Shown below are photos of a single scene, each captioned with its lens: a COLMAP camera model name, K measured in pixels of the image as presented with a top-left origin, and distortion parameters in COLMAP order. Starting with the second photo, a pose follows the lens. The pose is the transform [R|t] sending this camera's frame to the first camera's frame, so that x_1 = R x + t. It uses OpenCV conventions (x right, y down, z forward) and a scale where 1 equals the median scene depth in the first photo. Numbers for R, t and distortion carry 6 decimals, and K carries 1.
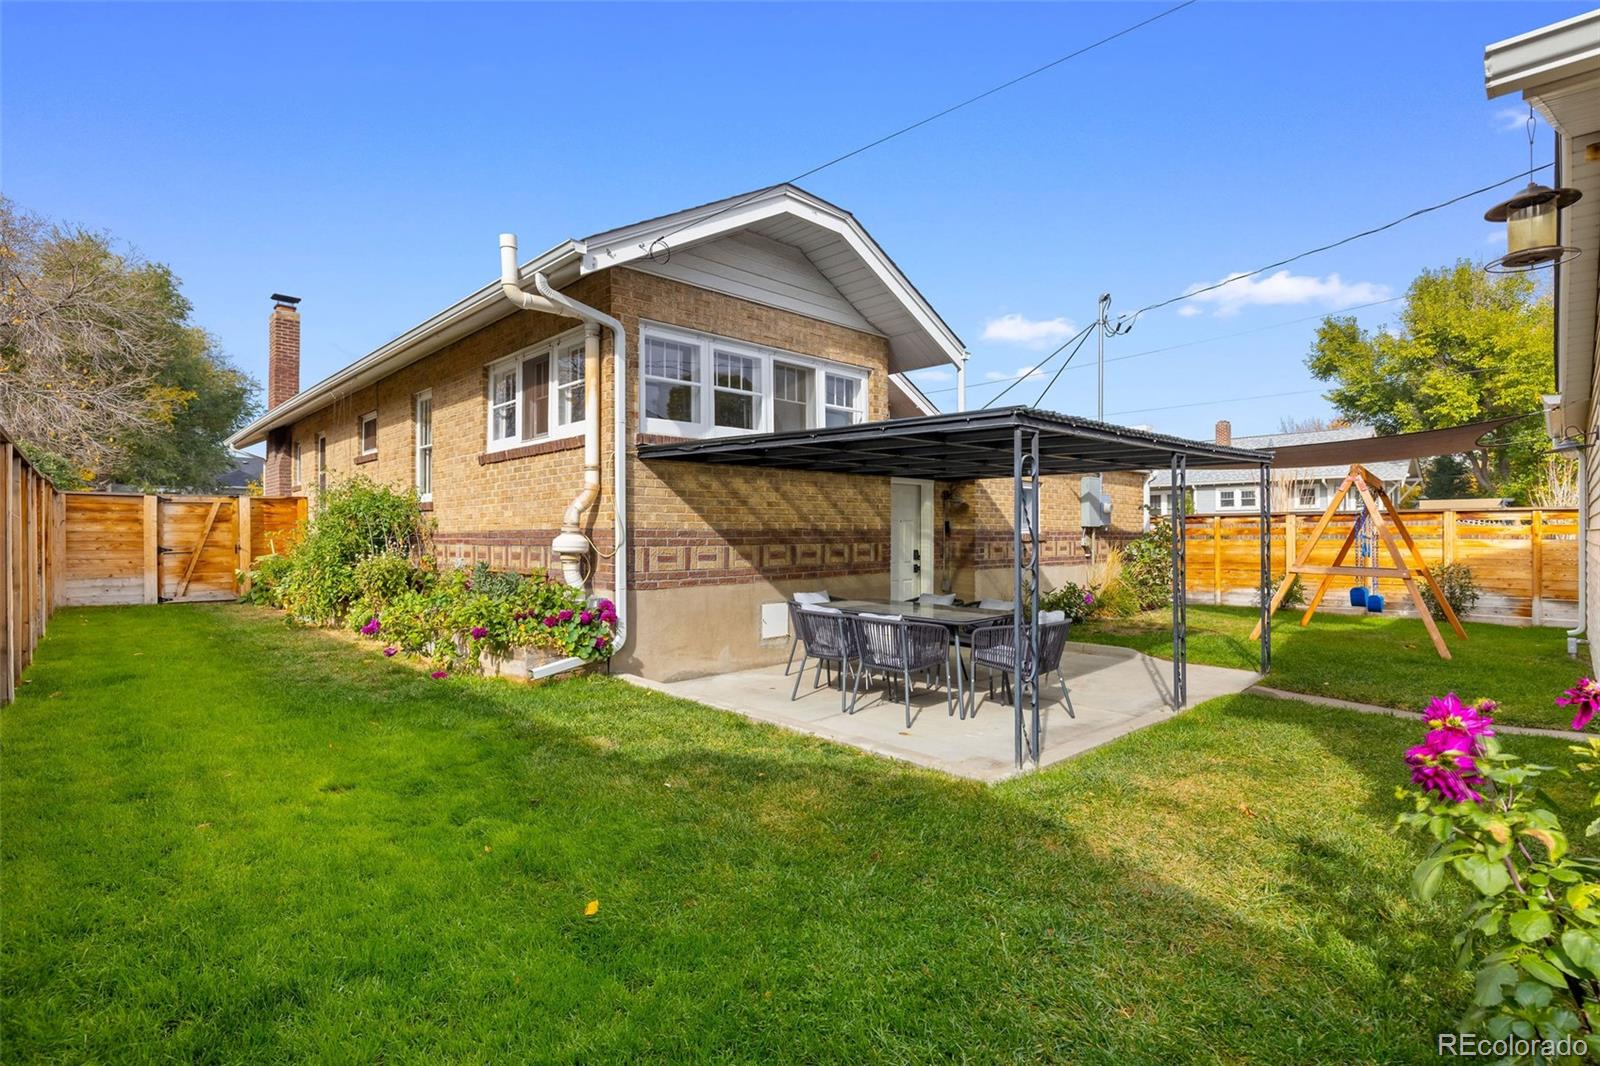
lens RADIAL K [[749.4, 0, 800.0], [0, 749.4, 541.9], [0, 0, 1]] dist [-0.000064, 0.001445]
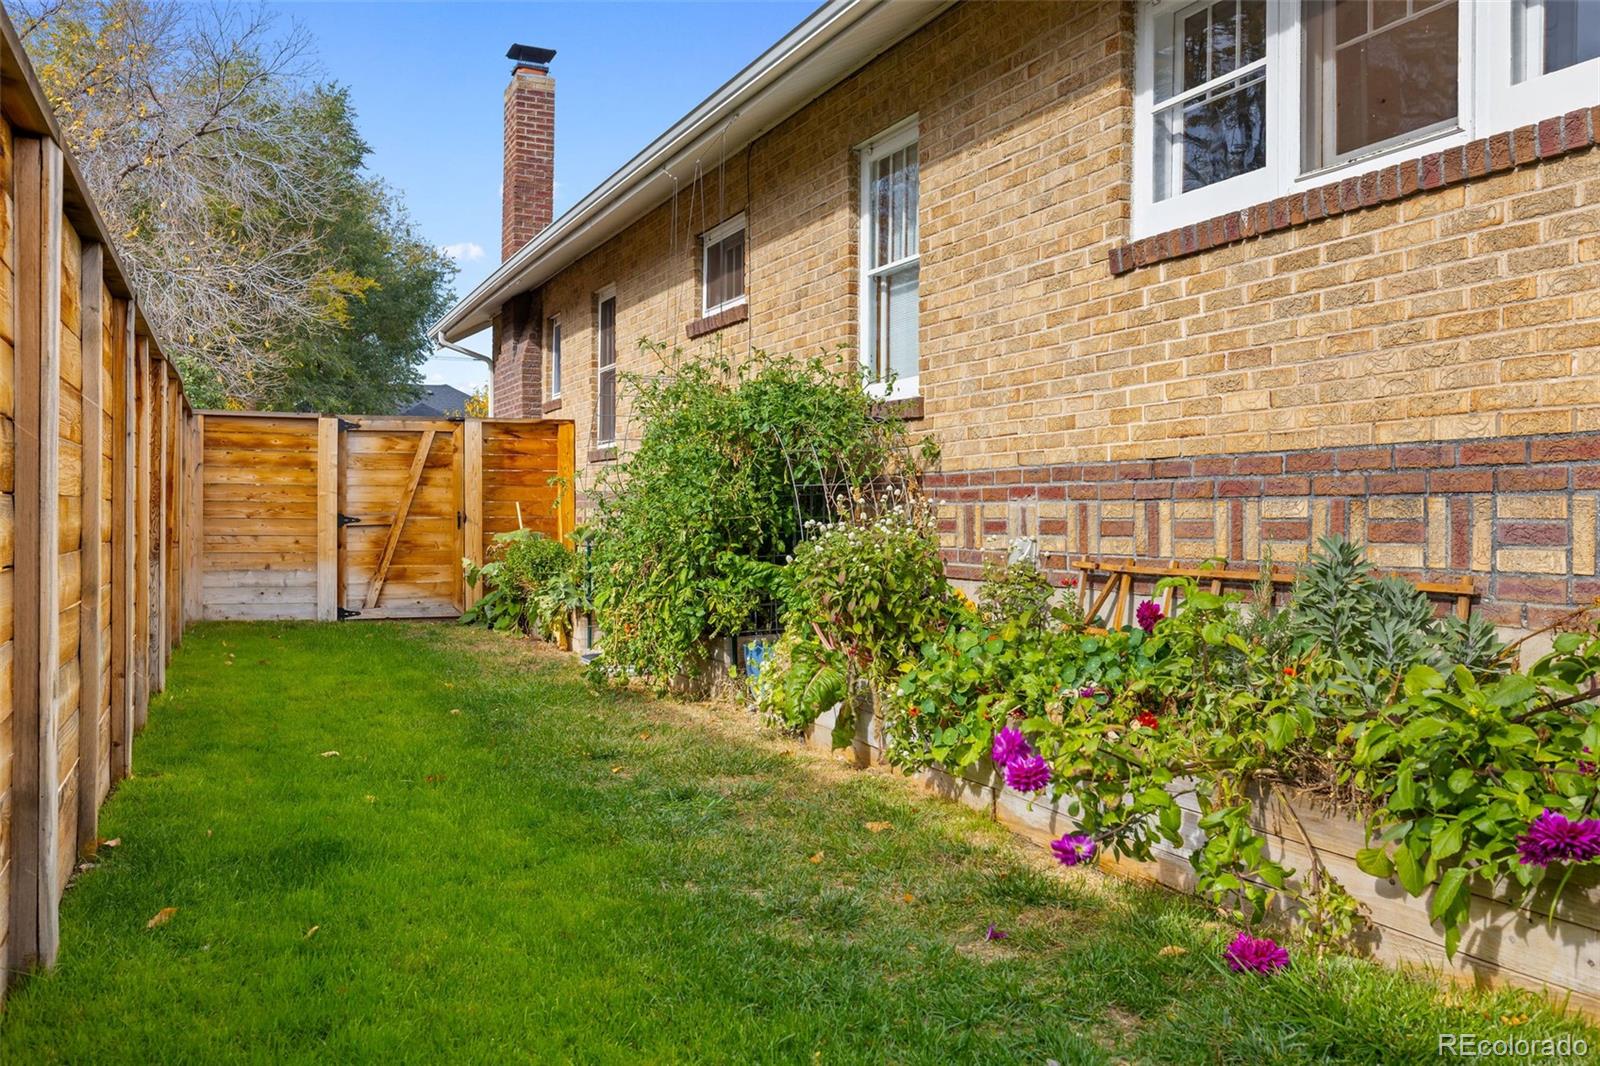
lens RADIAL K [[1275.3, 0, 801.0], [0, 1275.3, 521.5], [0, 0, 1]] dist [0.005114, -0.002657]
pose [[0.942455, 0.006690, -0.334265, -0.245558], [-0.007735, 0.999968, -0.001798, 0.011273], [0.334243, 0.004280, 0.942477, 0.257250]]
